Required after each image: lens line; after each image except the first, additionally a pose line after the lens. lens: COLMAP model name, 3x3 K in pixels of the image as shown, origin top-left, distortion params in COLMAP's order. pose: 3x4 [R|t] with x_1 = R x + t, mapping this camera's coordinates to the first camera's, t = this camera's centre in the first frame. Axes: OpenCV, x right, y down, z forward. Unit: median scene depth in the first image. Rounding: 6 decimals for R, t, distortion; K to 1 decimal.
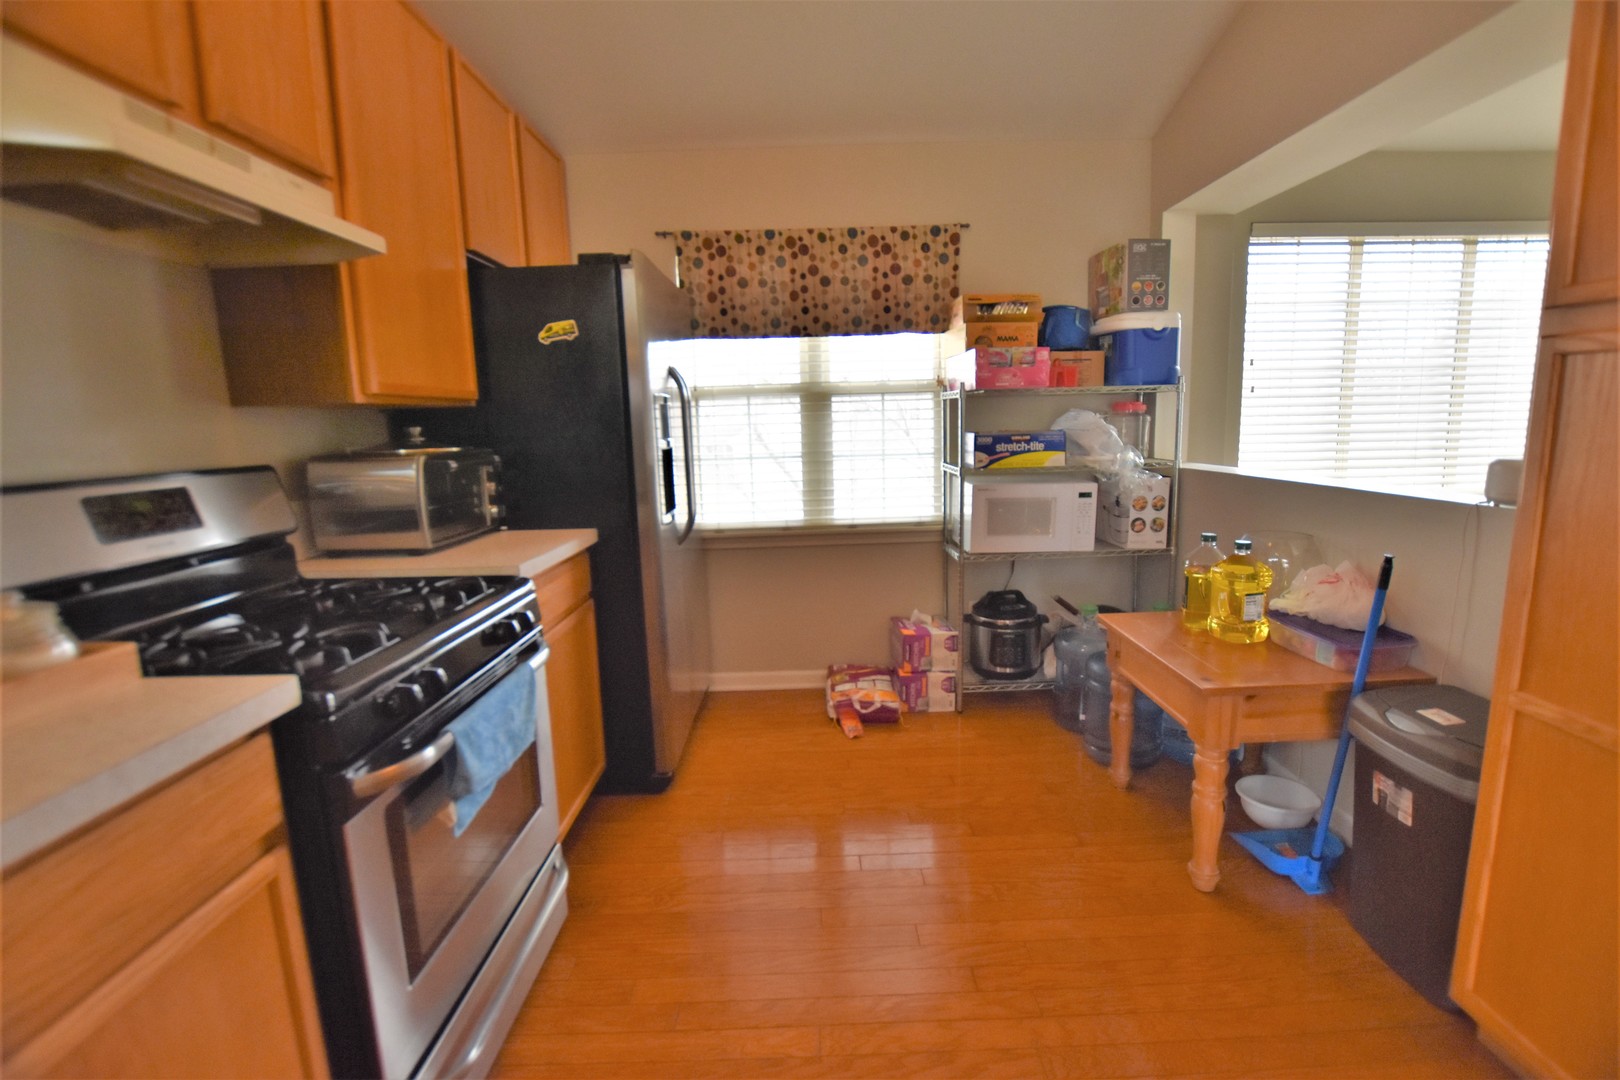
lens RADIAL K [[708.5, 0, 812.6], [0, 708.5, 535.3], [0, 0, 1]] dist [-0.026567, 0.001312]
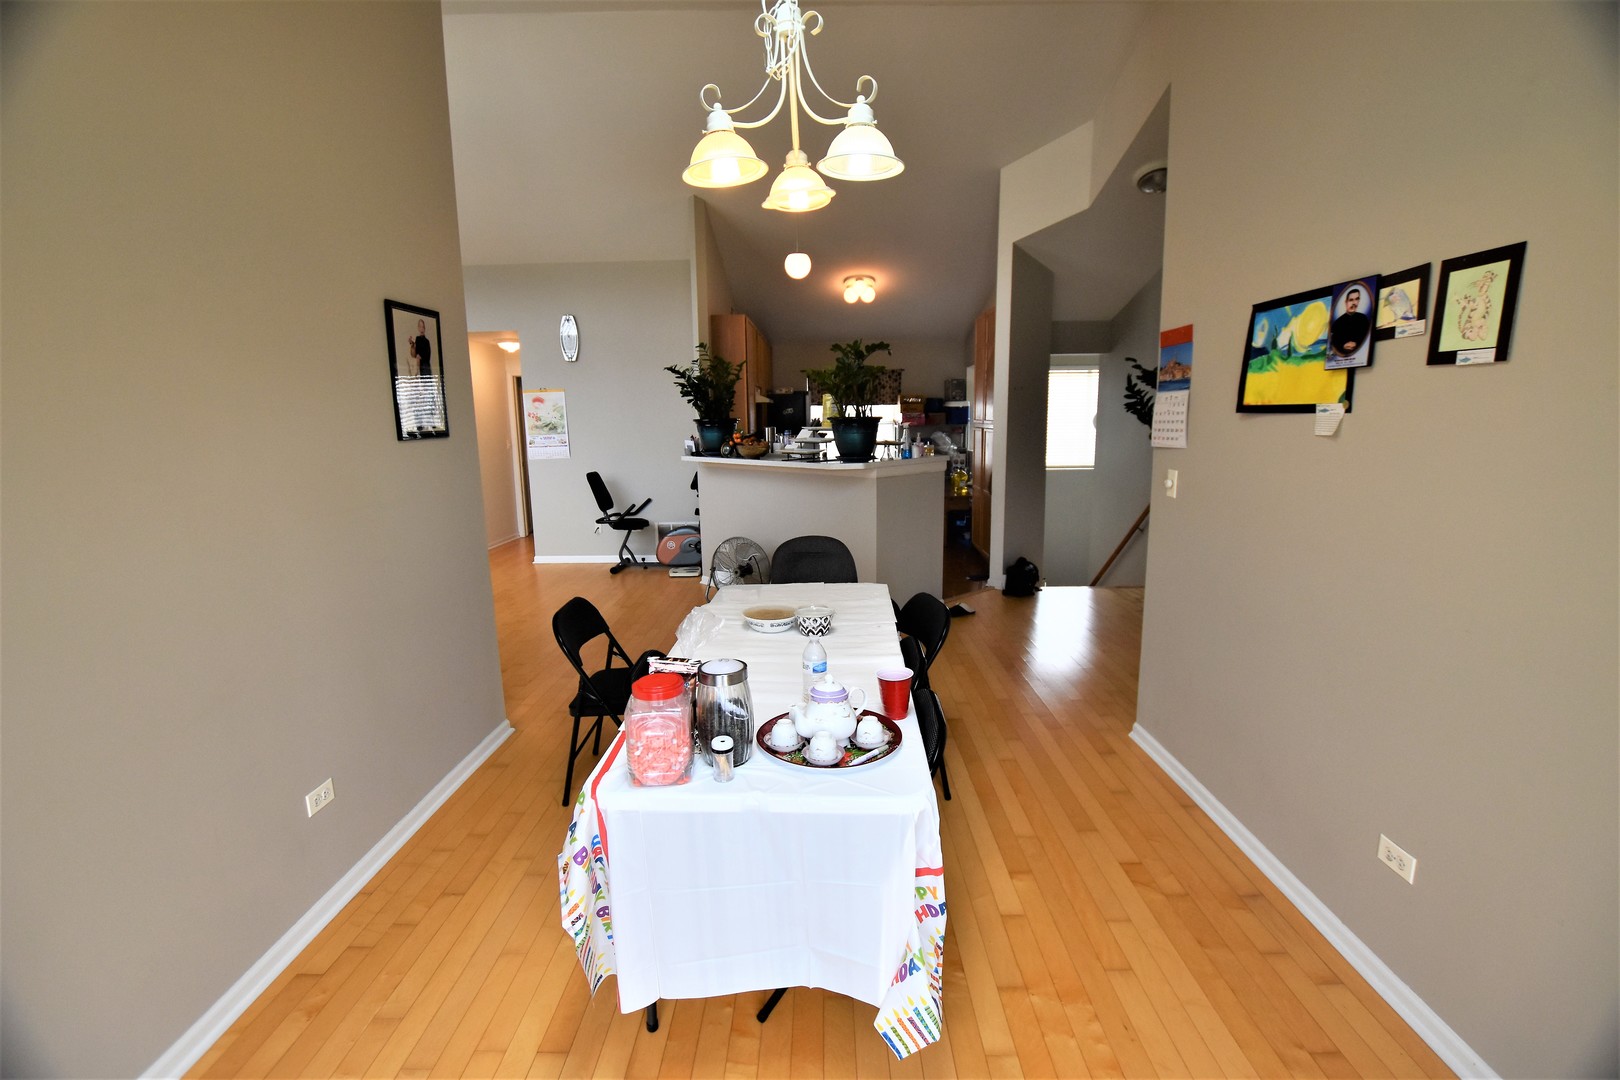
lens RADIAL K [[708.5, 0, 812.6], [0, 708.5, 535.3], [0, 0, 1]] dist [-0.026567, 0.001312]
pose [[0.999552, 0.027561, -0.011674, -0.121158], [-0.027176, 0.999122, 0.031899, 0.192760], [0.012543, -0.031567, 0.999423, -2.111836]]
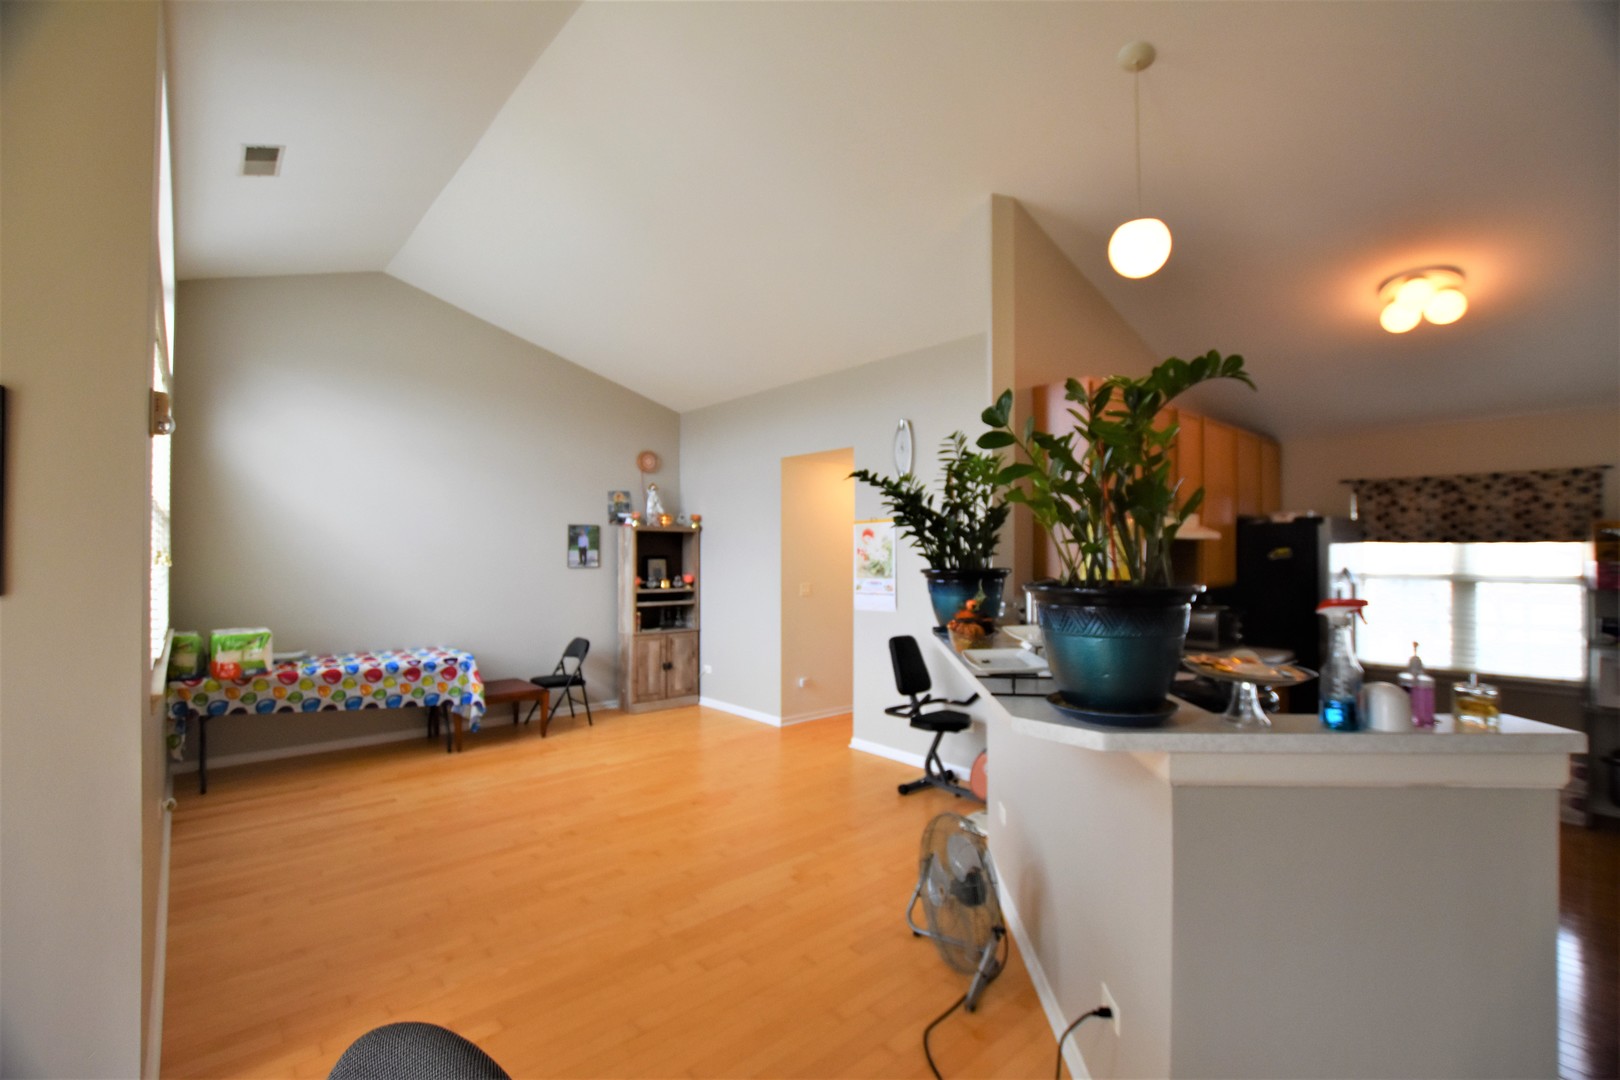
lens RADIAL K [[708.5, 0, 812.6], [0, 708.5, 535.3], [0, 0, 1]] dist [-0.026567, 0.001312]
pose [[0.656366, 0.024657, -0.754040, 0.210664], [-0.133993, 0.987386, -0.084348, 0.012135], [0.742449, 0.156399, 0.651390, -1.001064]]
